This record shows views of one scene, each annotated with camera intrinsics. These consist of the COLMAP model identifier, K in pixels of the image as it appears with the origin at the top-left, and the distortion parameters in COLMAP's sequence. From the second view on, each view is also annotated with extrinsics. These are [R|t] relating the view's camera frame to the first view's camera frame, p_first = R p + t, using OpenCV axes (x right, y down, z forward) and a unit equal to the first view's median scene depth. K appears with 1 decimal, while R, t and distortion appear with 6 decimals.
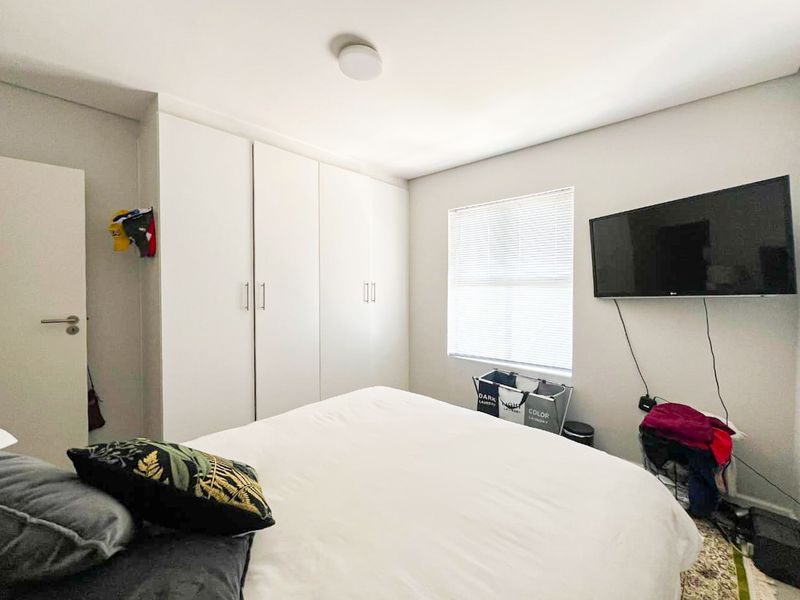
lens RADIAL K [[336.5, 0, 400.0], [0, 336.5, 300.0], [0, 0, 1]] dist [0.000387, -0.000044]
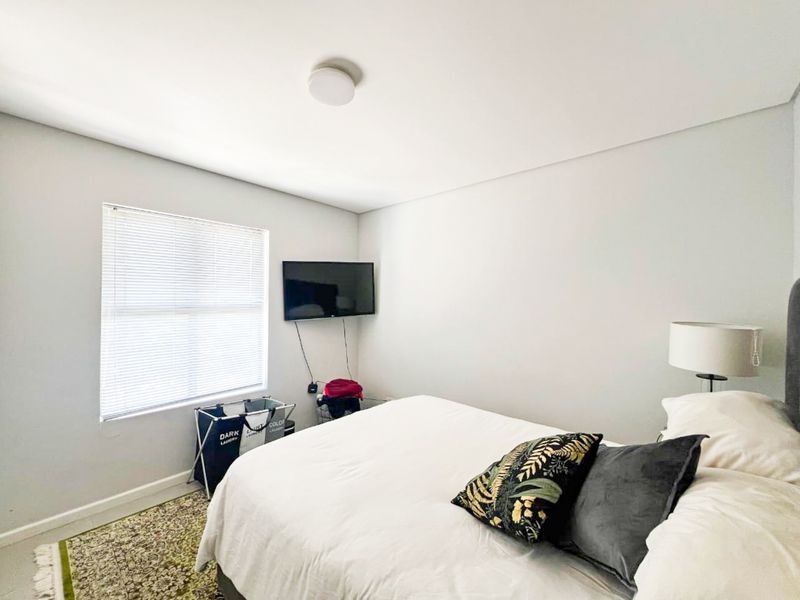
lens RADIAL K [[323.9, 0, 400.0], [0, 323.9, 300.0], [0, 0, 1]] dist [-0.000207, -0.000025]
pose [[-0.017518, -0.006842, 0.999823, -0.693851], [0.028654, 0.999562, 0.007343, -0.085886], [-0.999436, 0.028778, -0.017314, 0.573822]]
